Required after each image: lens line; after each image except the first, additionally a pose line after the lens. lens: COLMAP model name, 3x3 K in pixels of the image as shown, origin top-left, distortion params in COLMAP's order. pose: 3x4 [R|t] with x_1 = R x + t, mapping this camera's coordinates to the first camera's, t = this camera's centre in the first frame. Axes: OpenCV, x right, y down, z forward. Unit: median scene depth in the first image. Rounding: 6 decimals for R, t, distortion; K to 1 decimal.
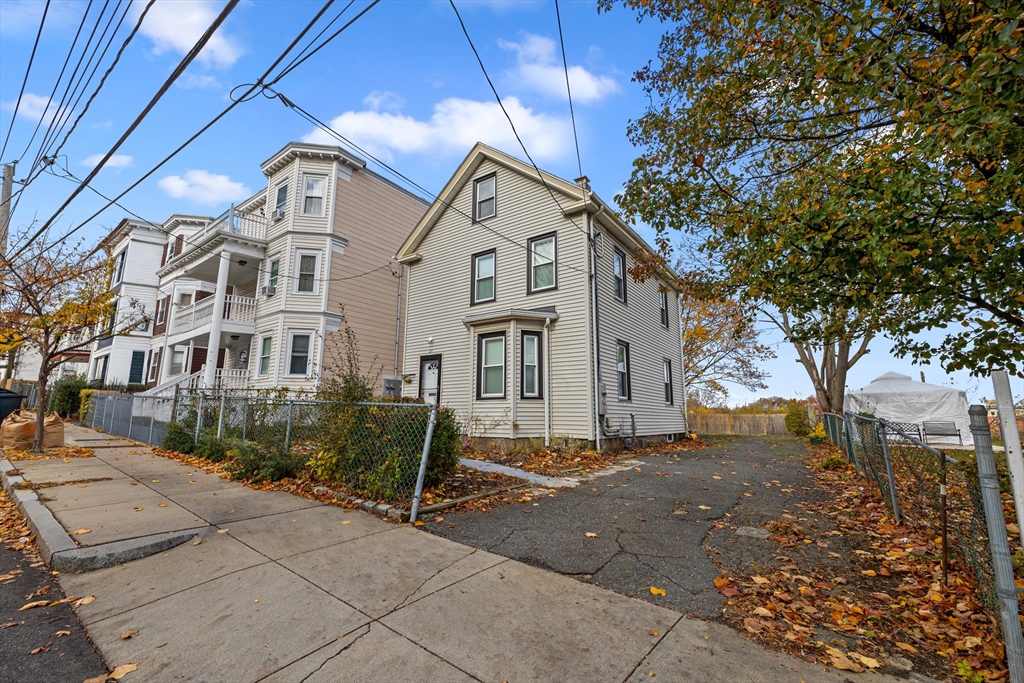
lens RADIAL K [[429.3, 0, 506.2], [0, 429.3, 342.9], [0, 0, 1]] dist [-0.002360, -0.000370]
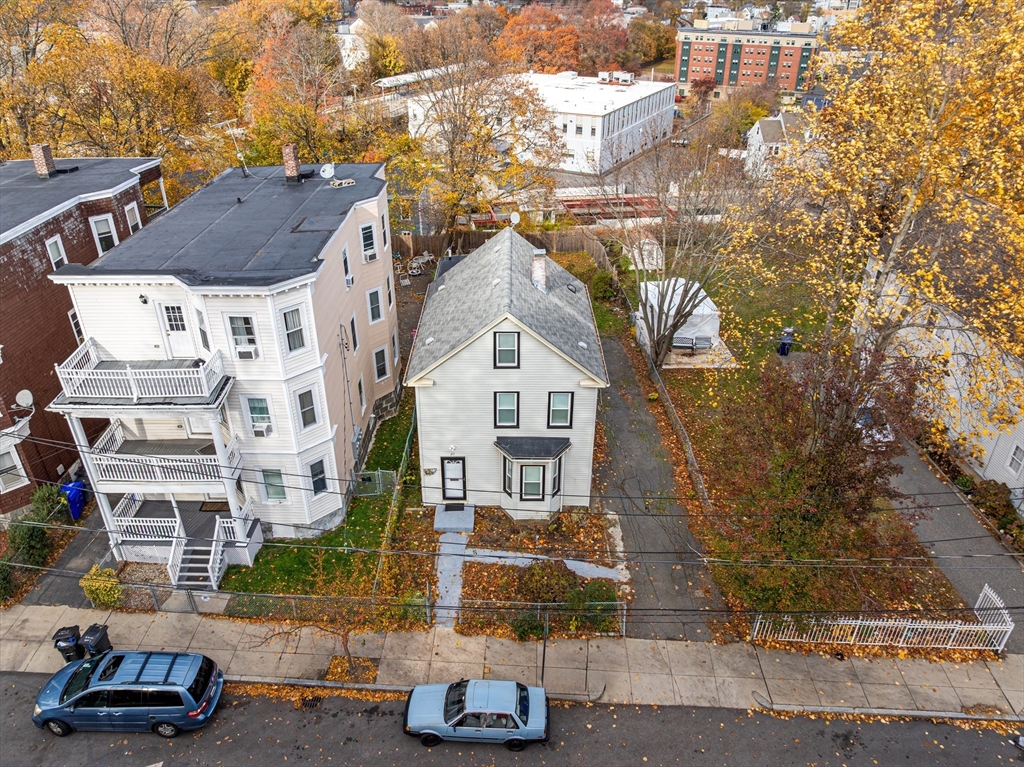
lens RADIAL K [[728.7, 0, 512.0], [0, 728.7, 383.5], [0, 0, 1]] dist [-0.001719, -0.000284]
pose [[0.807352, -0.292695, 0.512359, -1.181028], [-0.102254, 0.785767, 0.610012, -1.610287], [-0.581142, -0.544885, 0.604462, -0.281143]]
